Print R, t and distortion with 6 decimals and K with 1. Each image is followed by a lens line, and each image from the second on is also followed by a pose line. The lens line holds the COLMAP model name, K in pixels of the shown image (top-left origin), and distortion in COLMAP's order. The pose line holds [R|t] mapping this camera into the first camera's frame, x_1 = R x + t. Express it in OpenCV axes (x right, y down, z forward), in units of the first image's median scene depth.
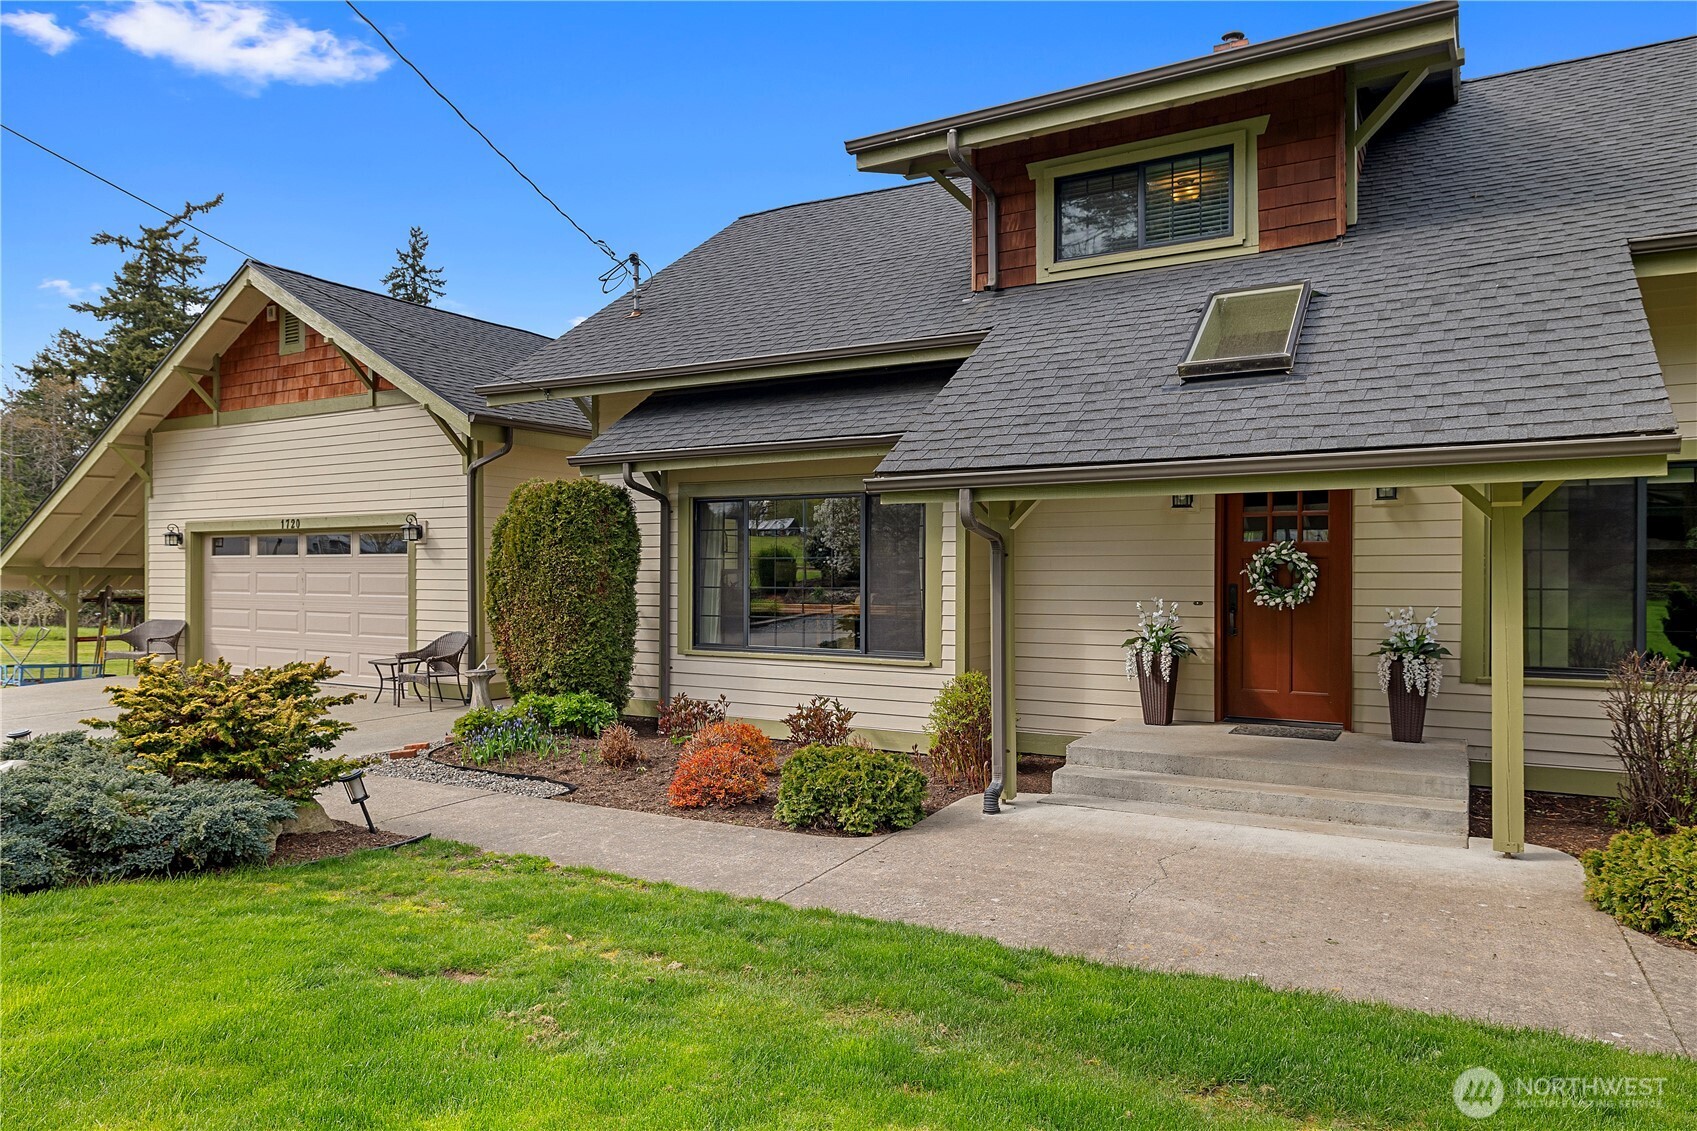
lens RADIAL K [[1045.2, 0, 861.8], [0, 1045.2, 561.6], [0, 0, 1]] dist [-0.006440, -0.001330]
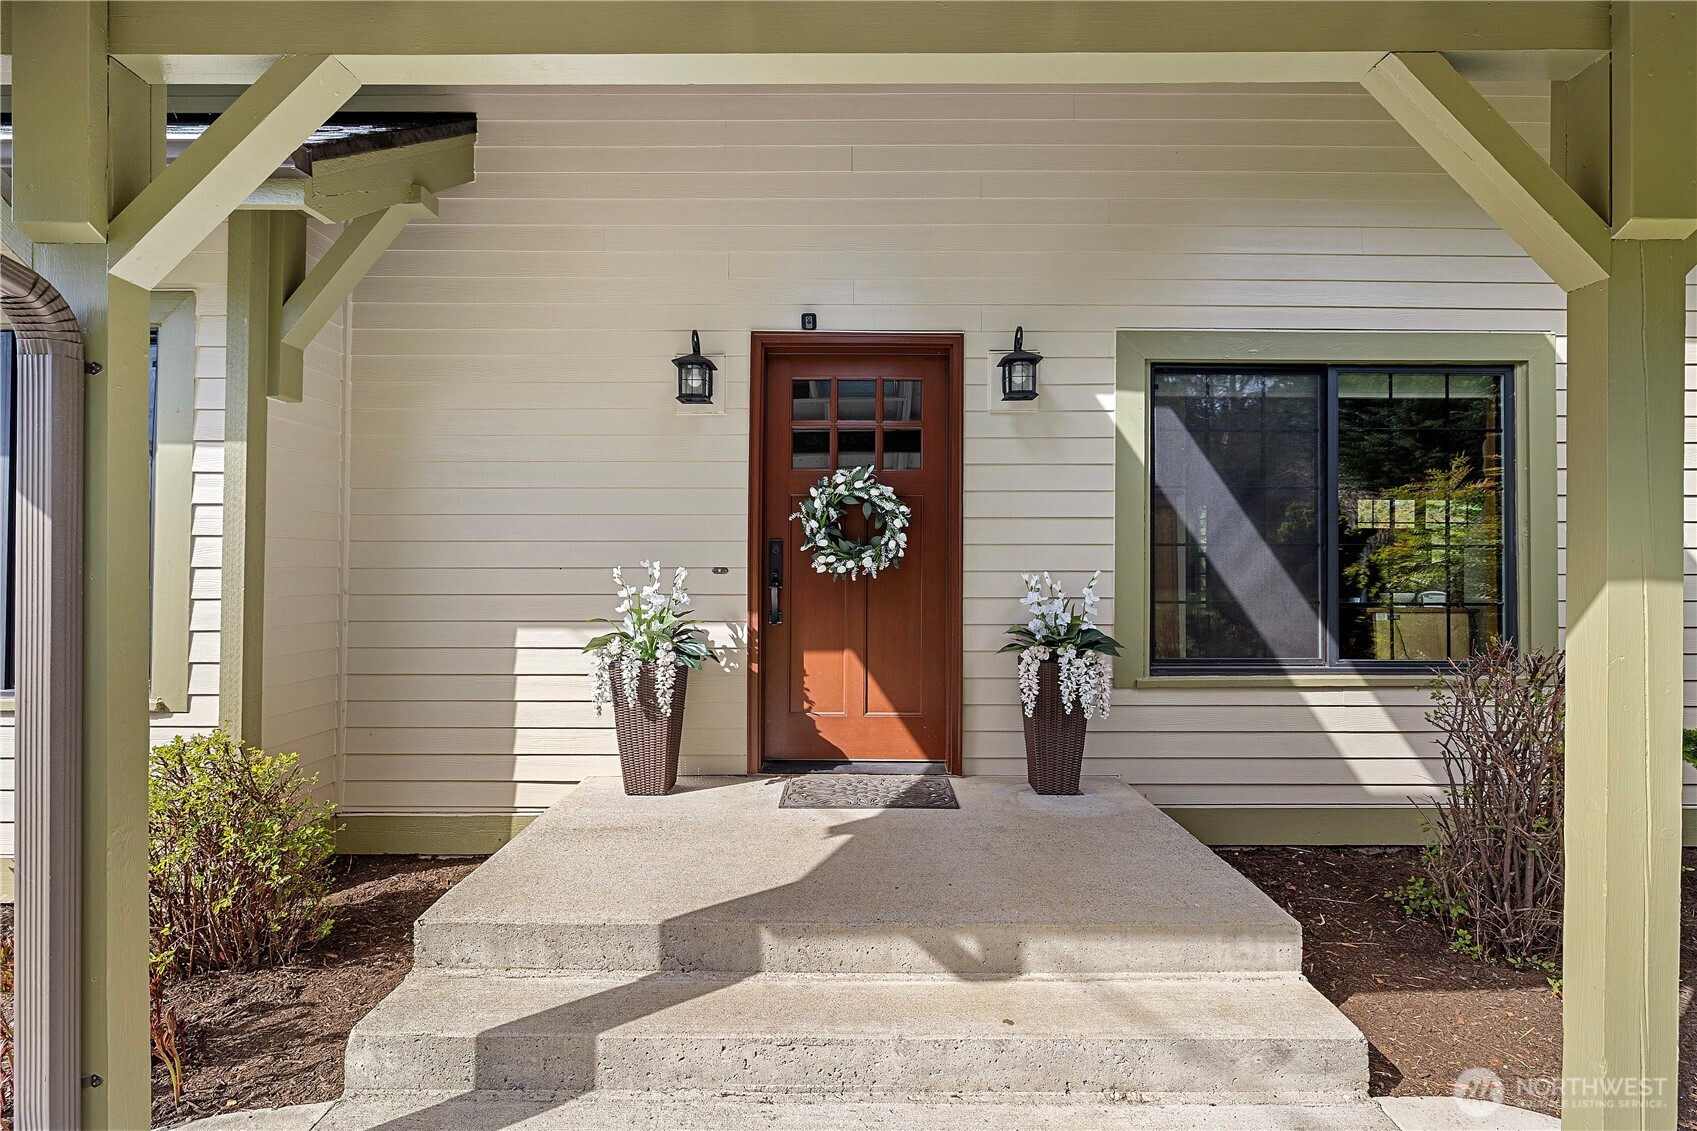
lens RADIAL K [[769.9, 0, 844.5], [0, 769.9, 563.6], [0, 0, 1]] dist [-0.006039, 0.001152]
pose [[0.872105, 0.005634, 0.489287, 0.174412], [-0.006716, 0.999977, 0.000455, 0.035537], [-0.489273, -0.003682, 0.872123, 0.598274]]
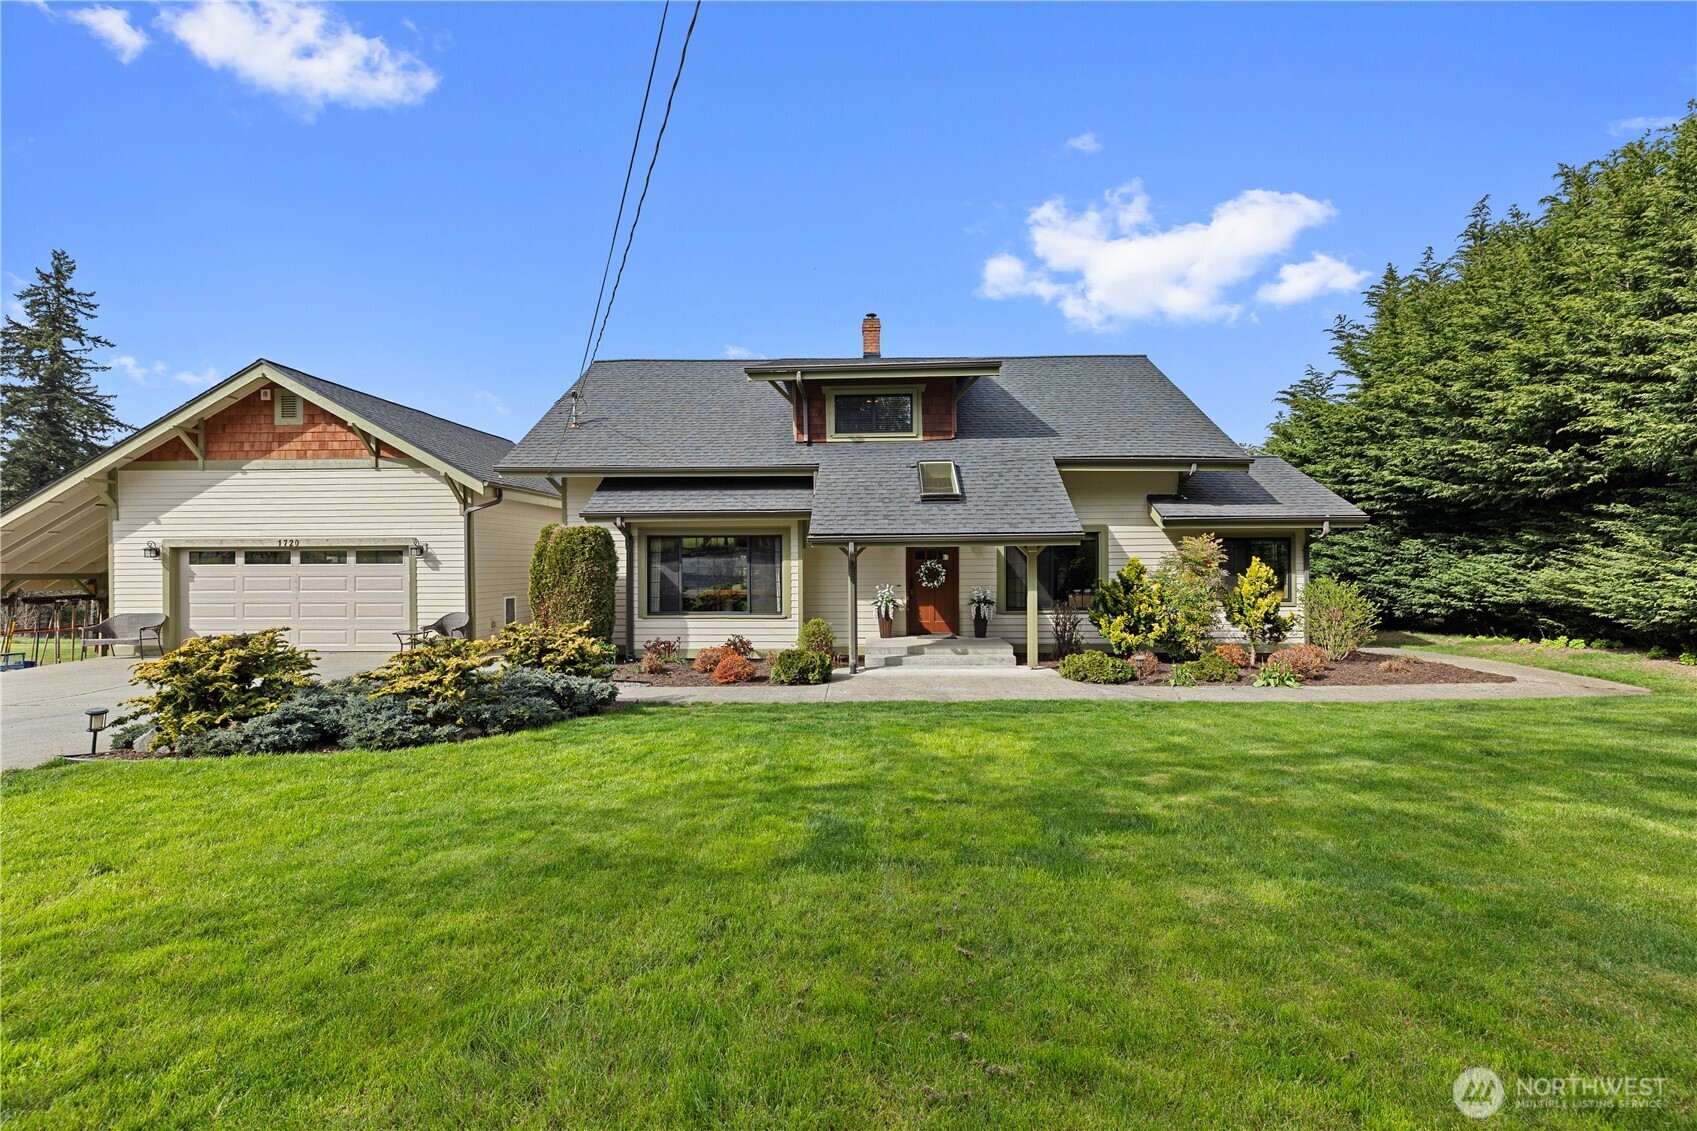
lens RADIAL K [[718.8, 0, 841.3], [0, 718.8, 559.3], [0, 0, 1]] dist [0.003630, 0.000595]
pose [[0.890039, -0.003243, 0.455873, -0.542225], [0.001760, 0.999992, 0.003679, -0.027119], [-0.455881, -0.002472, 0.890037, -0.393706]]
